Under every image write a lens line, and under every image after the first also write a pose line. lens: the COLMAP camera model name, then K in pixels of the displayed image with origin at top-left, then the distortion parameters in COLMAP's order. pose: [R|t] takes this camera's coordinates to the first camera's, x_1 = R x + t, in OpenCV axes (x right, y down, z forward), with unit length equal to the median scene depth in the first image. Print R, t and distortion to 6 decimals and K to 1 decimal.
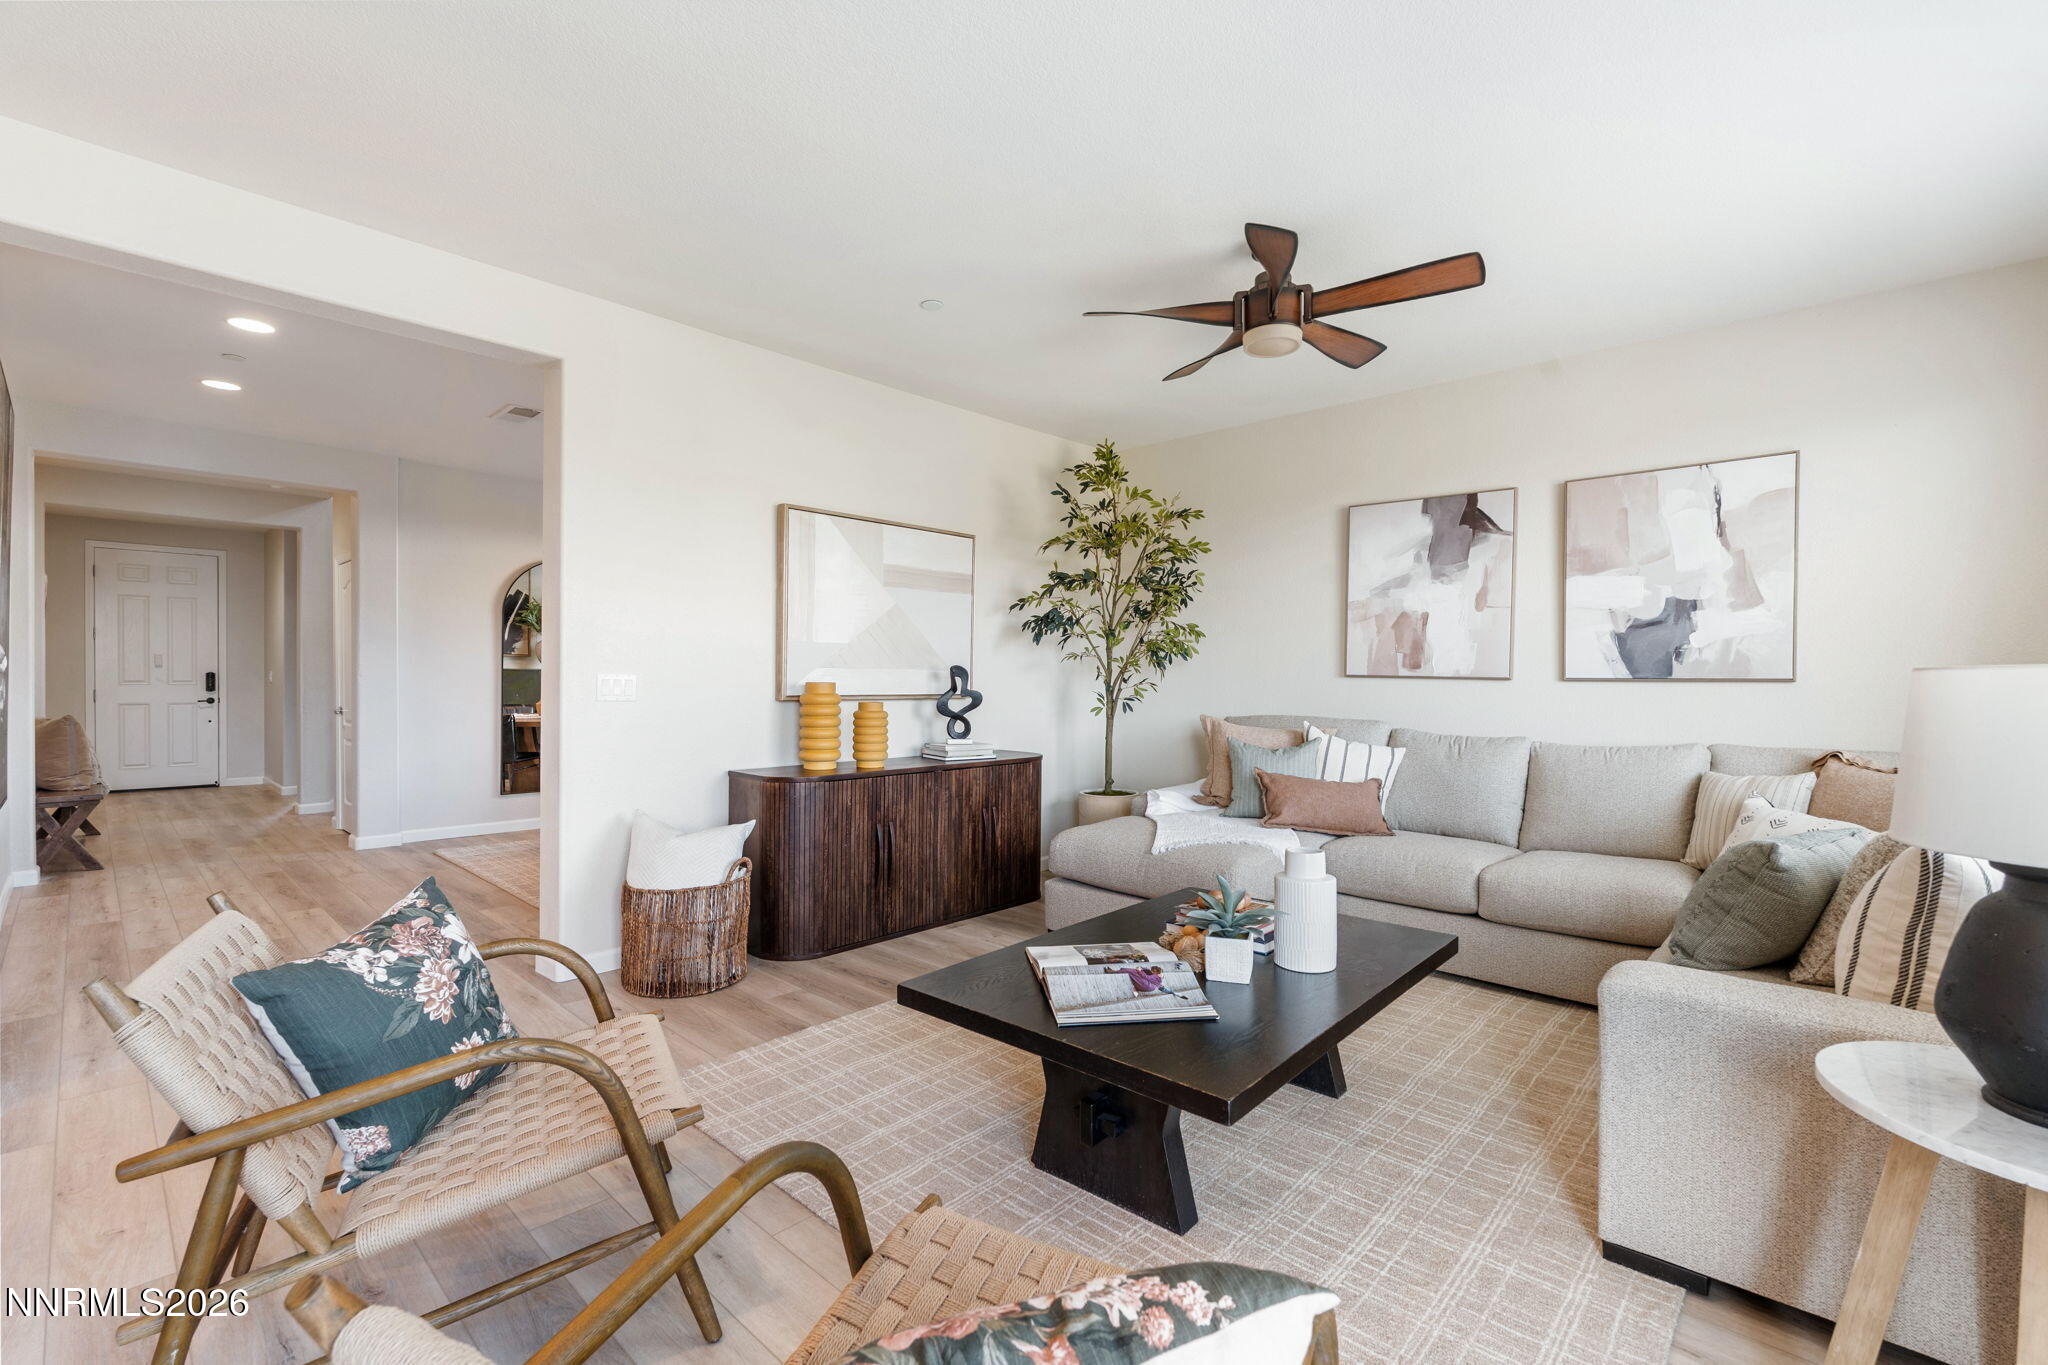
lens RADIAL K [[890.9, 0, 1024.6], [0, 890.9, 688.5], [0, 0, 1]] dist [-0.005431, 0.000091]
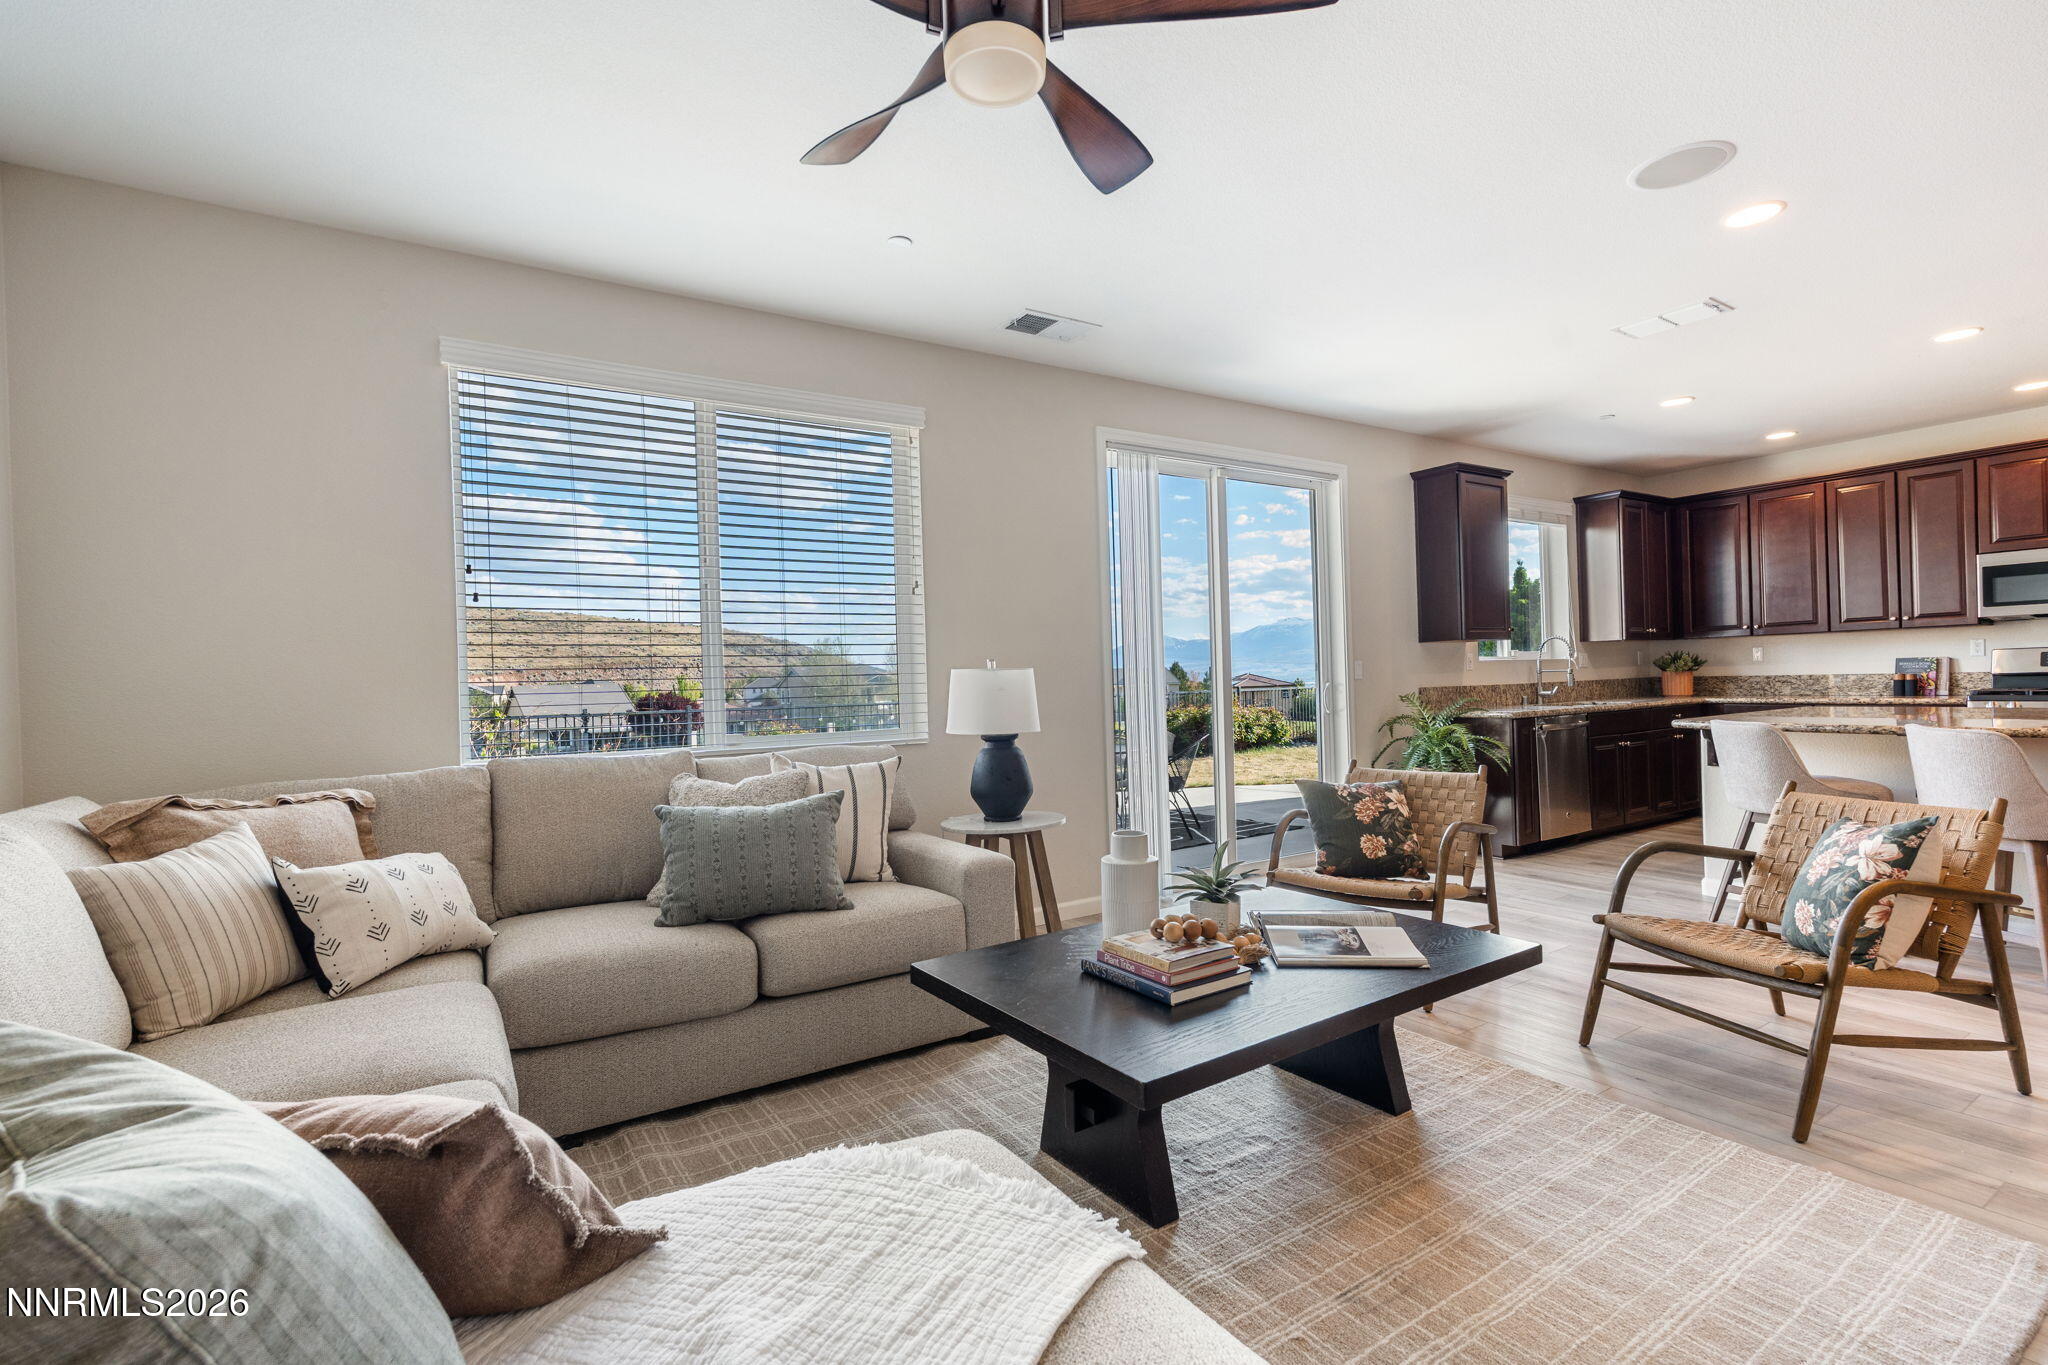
lens RADIAL K [[939.6, 0, 1023.4], [0, 939.6, 689.6], [0, 0, 1]] dist [-0.001232, 0.000123]
pose [[-0.971644, 0.017013, 0.235836, 0.096610], [0.022916, 0.999488, 0.022309, -0.006936], [-0.235336, 0.027081, -0.971537, 1.154099]]
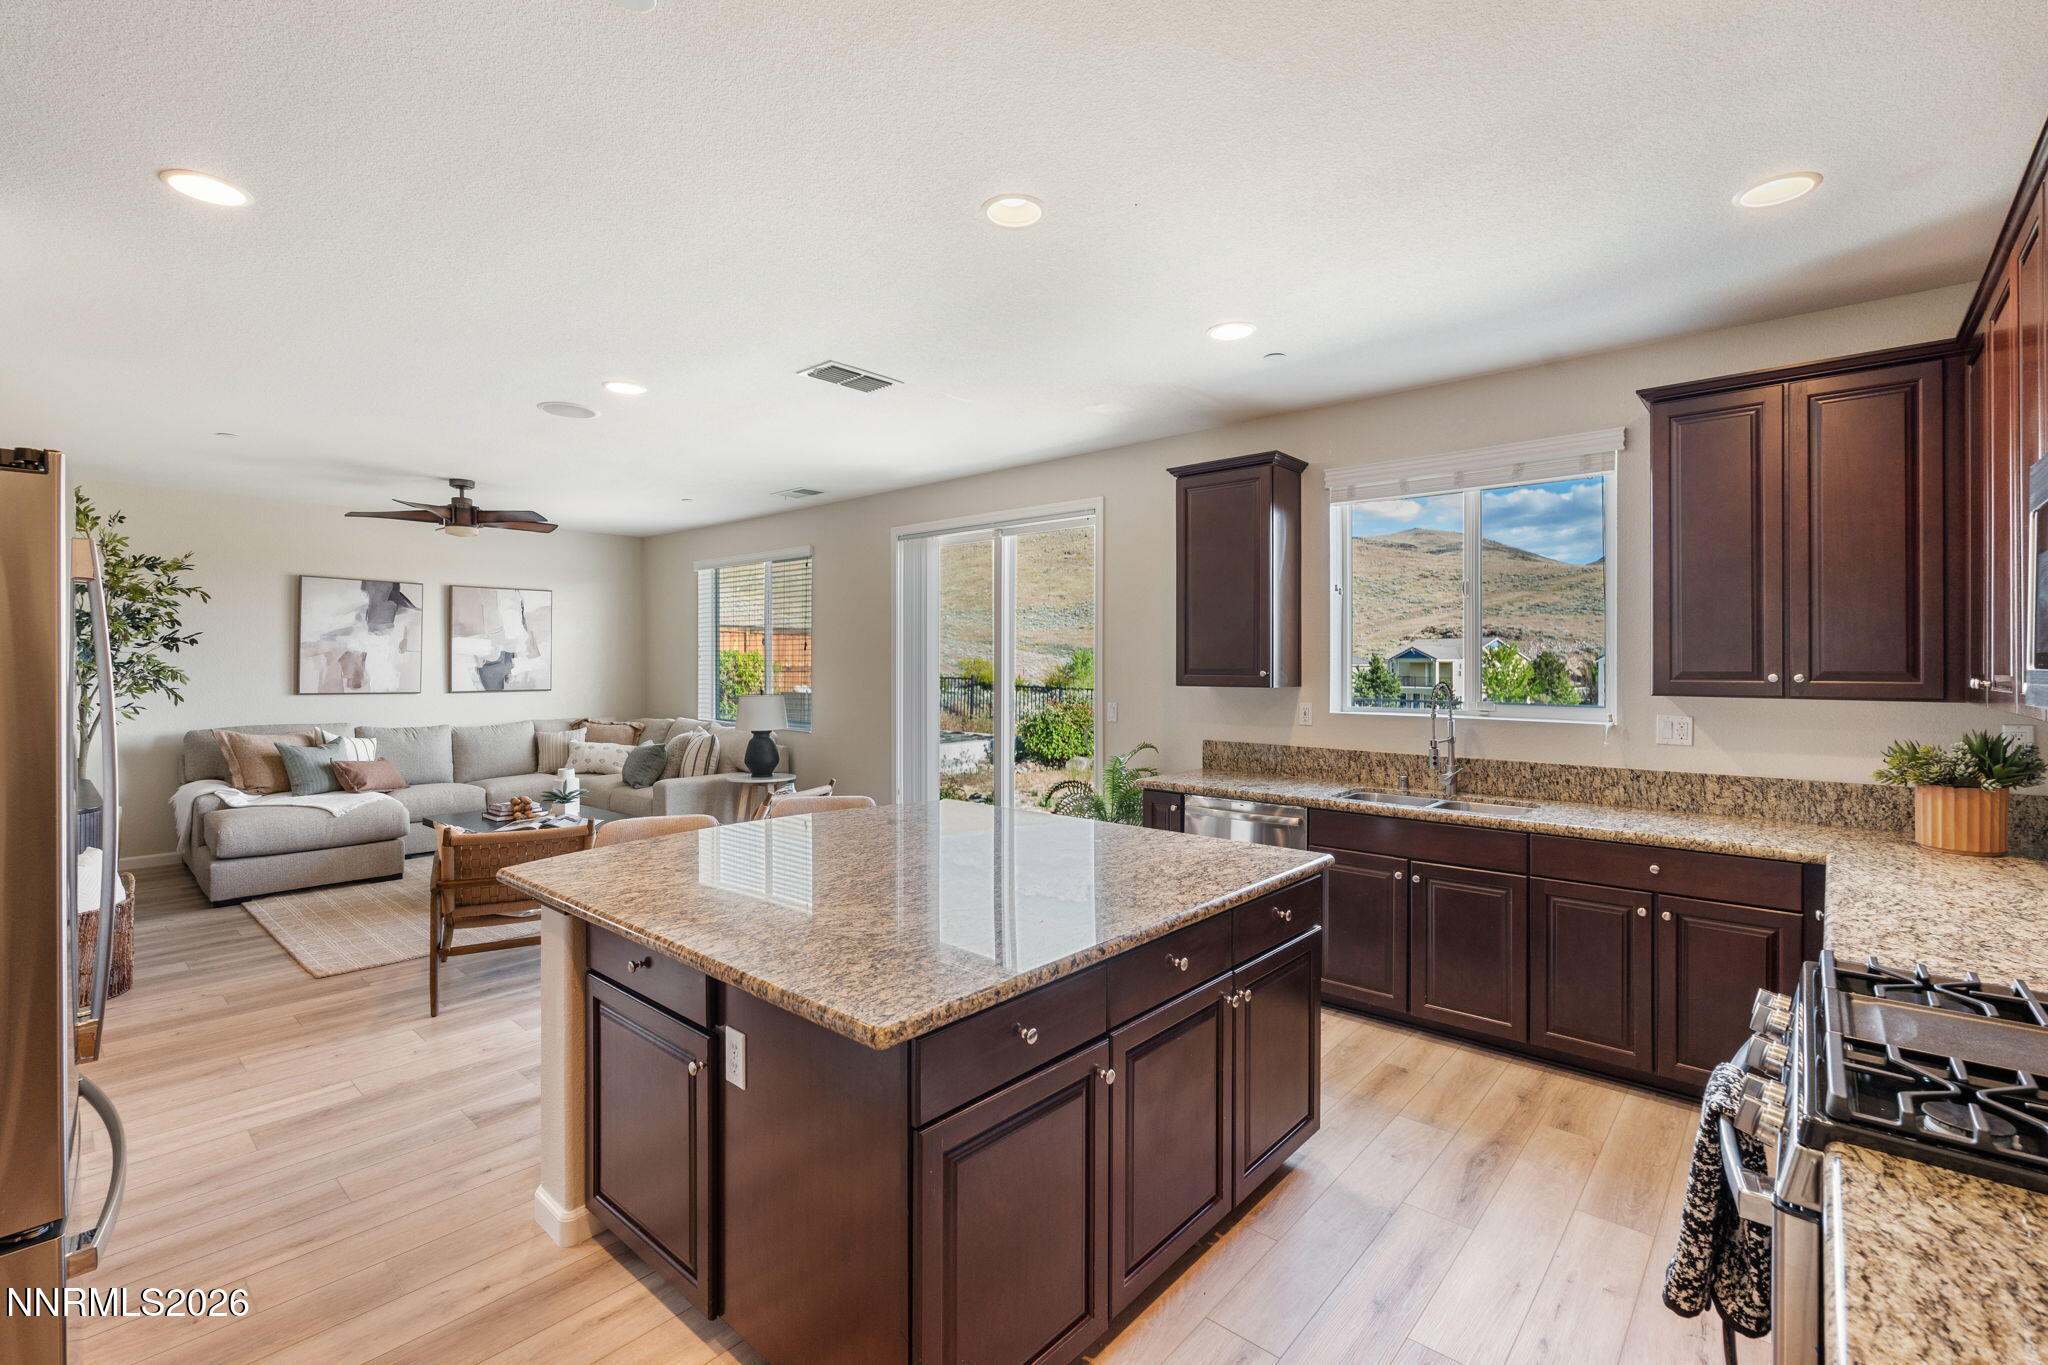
lens RADIAL K [[914.8, 0, 1022.3], [0, 914.8, 664.6], [0, 0, 1]] dist [0.002696, 0.000011]
pose [[-0.021921, -0.009862, 0.999711, -1.303879], [0.011781, 0.999879, 0.010122, -0.071778], [-0.999690, 0.012000, -0.021802, -0.145686]]
